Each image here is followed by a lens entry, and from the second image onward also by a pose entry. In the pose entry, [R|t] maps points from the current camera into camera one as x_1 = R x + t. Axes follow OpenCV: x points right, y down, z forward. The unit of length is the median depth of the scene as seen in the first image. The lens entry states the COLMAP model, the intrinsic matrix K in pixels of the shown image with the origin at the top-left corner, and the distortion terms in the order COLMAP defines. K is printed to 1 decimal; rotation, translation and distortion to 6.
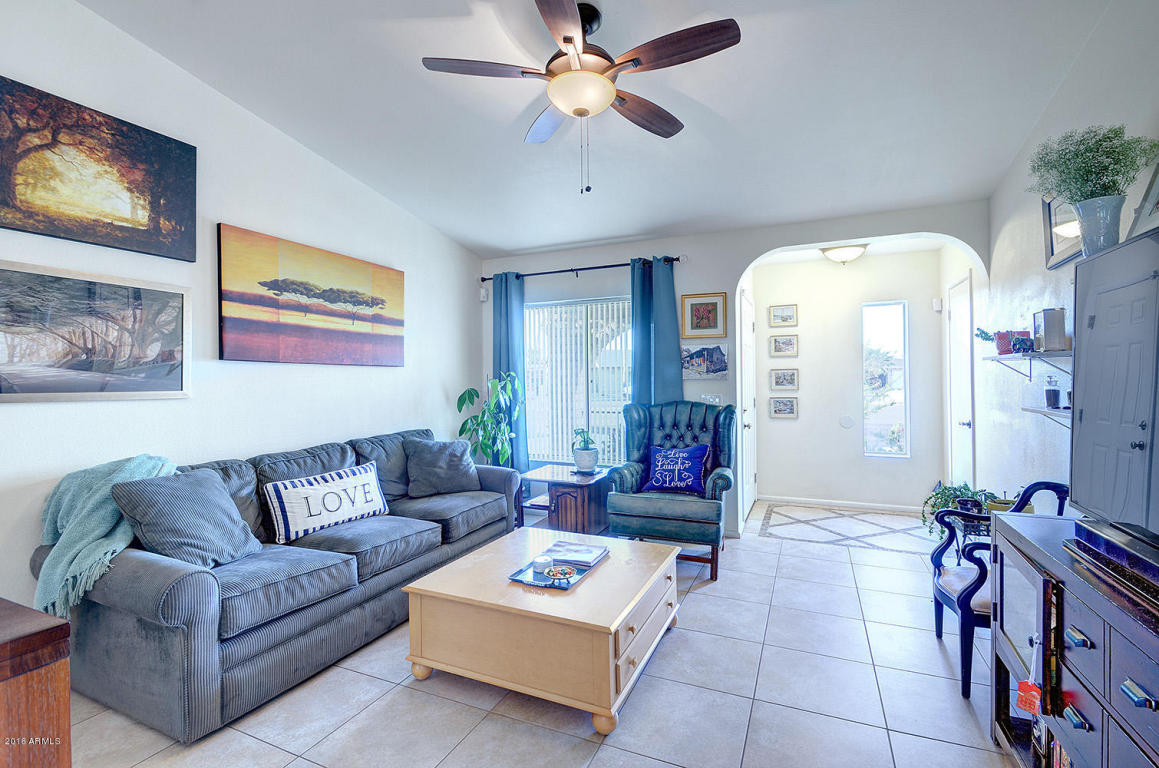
lens RADIAL K [[520.4, 0, 580.1], [0, 520.4, 381.3], [0, 0, 1]] dist [-0.008747, -0.001933]
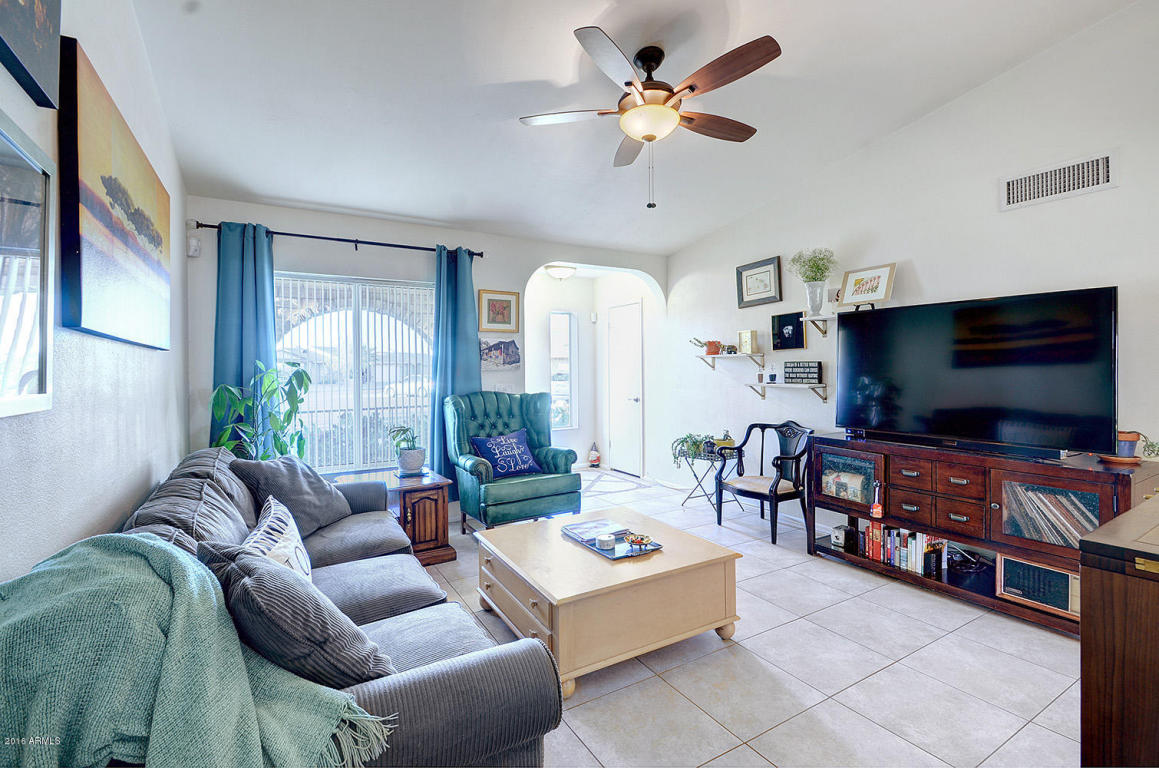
lens RADIAL K [[520.4, 0, 581.8], [0, 520.4, 375.6], [0, 0, 1]] dist [-0.008747, -0.001933]
pose [[0.572346, -0.009318, 0.819959, -0.619853], [0.008489, 0.999949, 0.005438, 0.002839], [-0.819968, 0.003849, 0.572396, 0.273513]]
